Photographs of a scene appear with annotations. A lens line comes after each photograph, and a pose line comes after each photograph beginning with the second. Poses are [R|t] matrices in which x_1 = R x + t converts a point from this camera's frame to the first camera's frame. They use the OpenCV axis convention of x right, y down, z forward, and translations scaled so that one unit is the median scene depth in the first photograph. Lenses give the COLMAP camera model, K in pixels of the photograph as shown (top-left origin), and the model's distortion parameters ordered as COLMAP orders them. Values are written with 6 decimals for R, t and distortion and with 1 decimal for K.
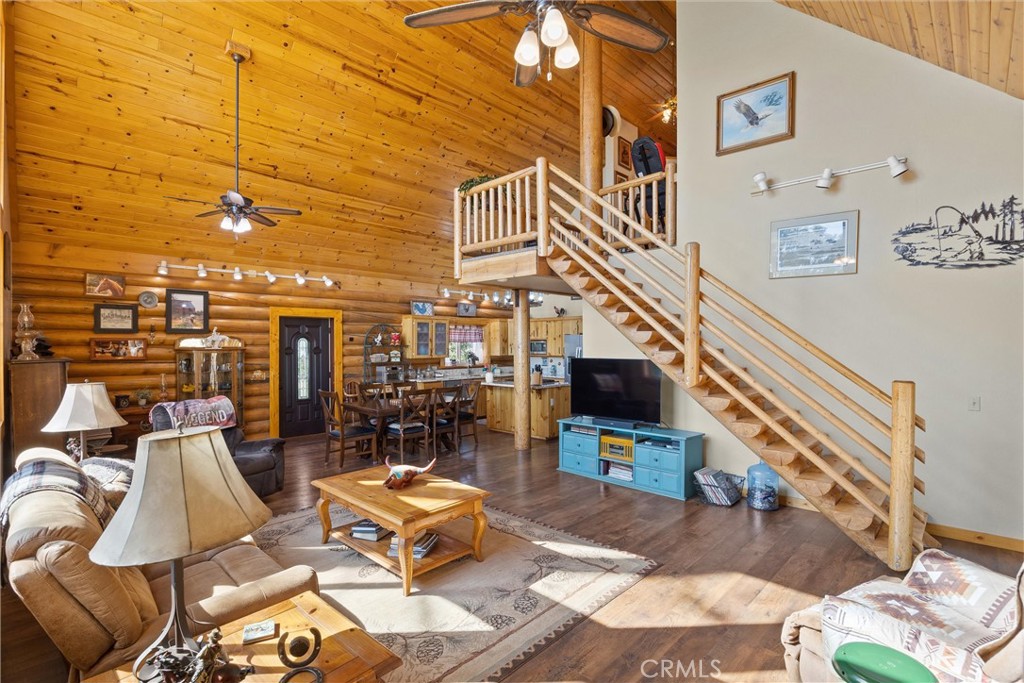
lens RADIAL K [[482.5, 0, 508.4], [0, 482.5, 346.5], [0, 0, 1]] dist [-0.008775, 0.000842]
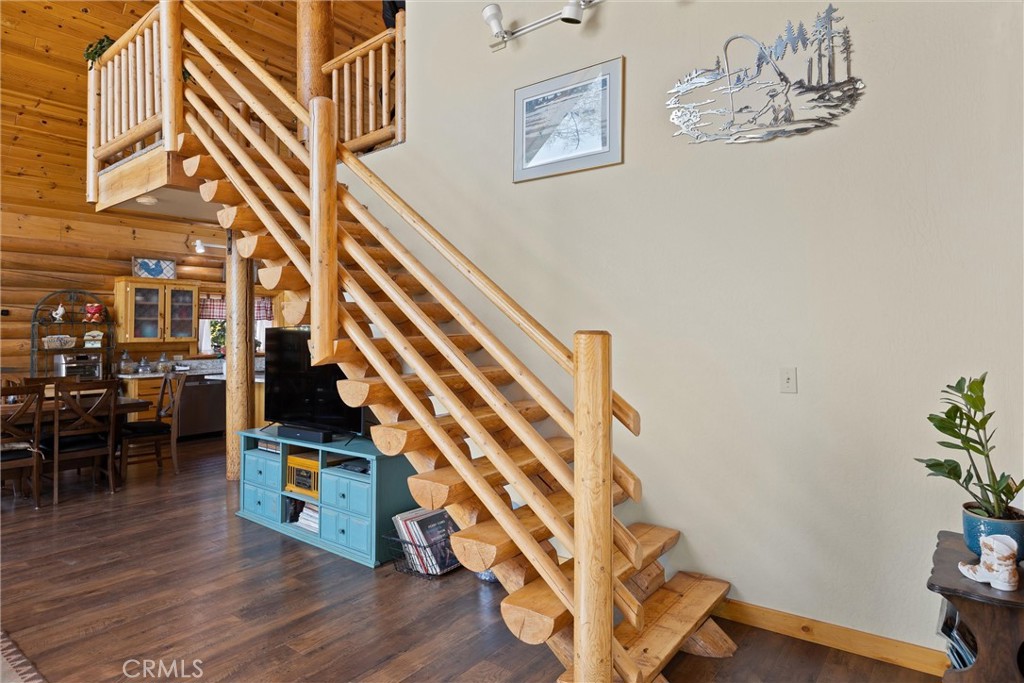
lens RADIAL K [[583.6, 0, 517.5], [0, 583.6, 313.5], [0, 0, 1]] dist [0.001458, 0.001692]
pose [[0.993339, -0.009043, 0.114876, 0.288604], [0.014199, 0.998924, -0.044148, 0.033614], [-0.114354, 0.045485, 0.992398, 0.179231]]
